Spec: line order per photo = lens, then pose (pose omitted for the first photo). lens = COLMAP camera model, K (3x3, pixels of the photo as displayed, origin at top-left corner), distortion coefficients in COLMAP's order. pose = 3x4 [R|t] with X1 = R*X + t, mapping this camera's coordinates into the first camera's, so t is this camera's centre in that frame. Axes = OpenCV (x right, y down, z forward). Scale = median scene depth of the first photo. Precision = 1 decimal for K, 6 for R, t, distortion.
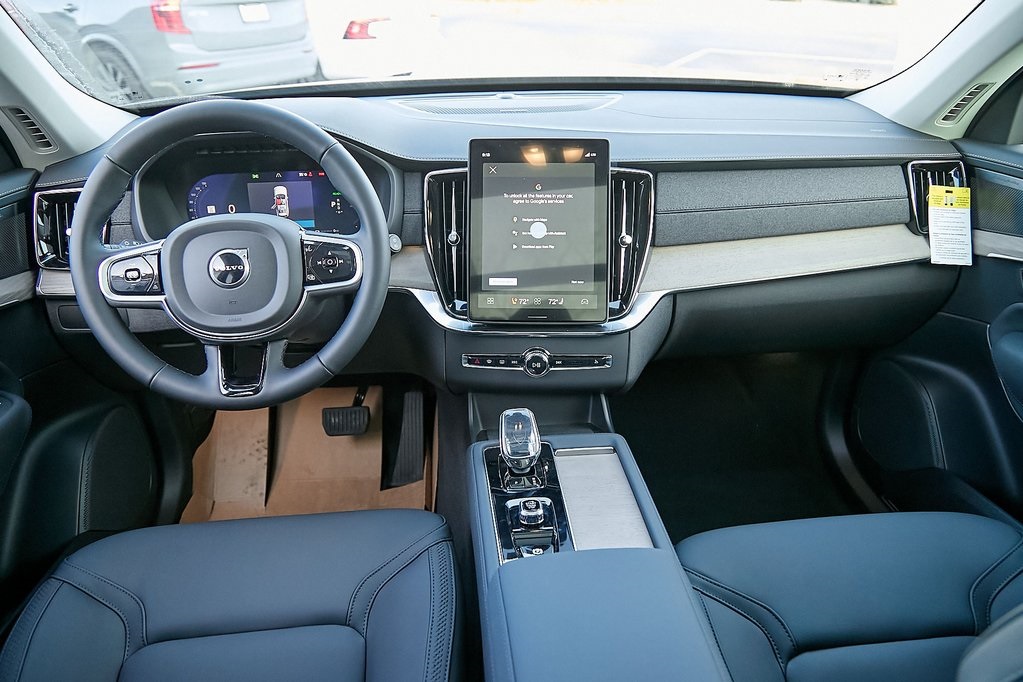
lens RADIAL K [[700.9, 0, 511.5], [0, 700.9, 341.0], [0, 0, 1]] dist [0.002547, 0.000669]
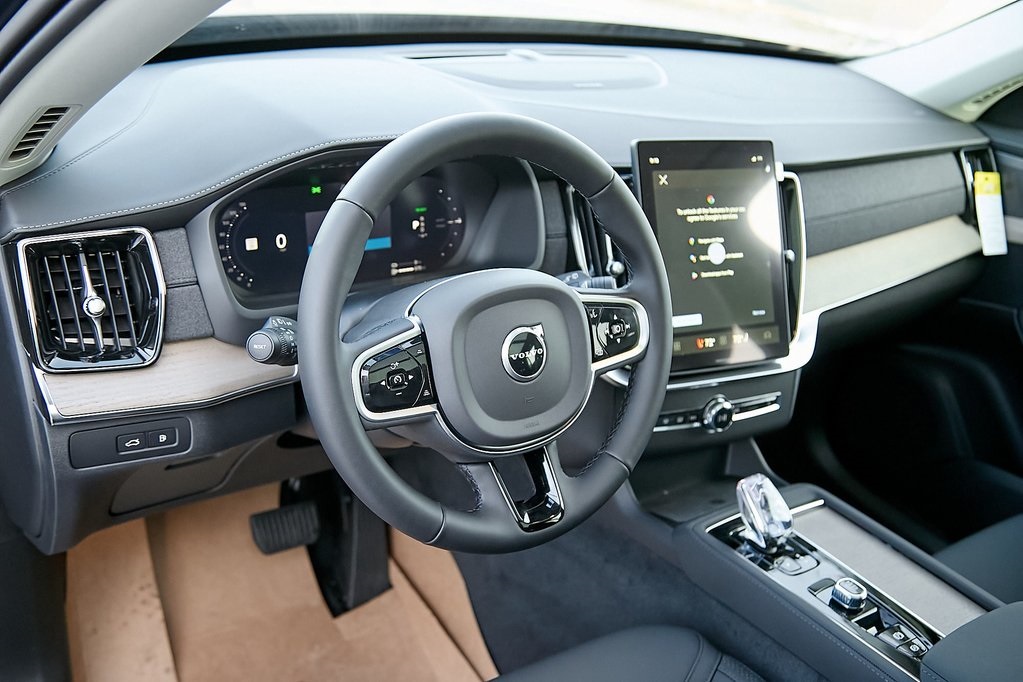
lens RADIAL K [[1023.8, 0, 511.5], [0, 1023.8, 341.0], [0, 0, 1]] dist [0.009970, 0.011372]
pose [[0.867380, -0.104845, 0.486476, -0.739536], [0.088592, 0.994472, 0.056370, -0.142049], [-0.489697, -0.005797, 0.871874, 0.081669]]
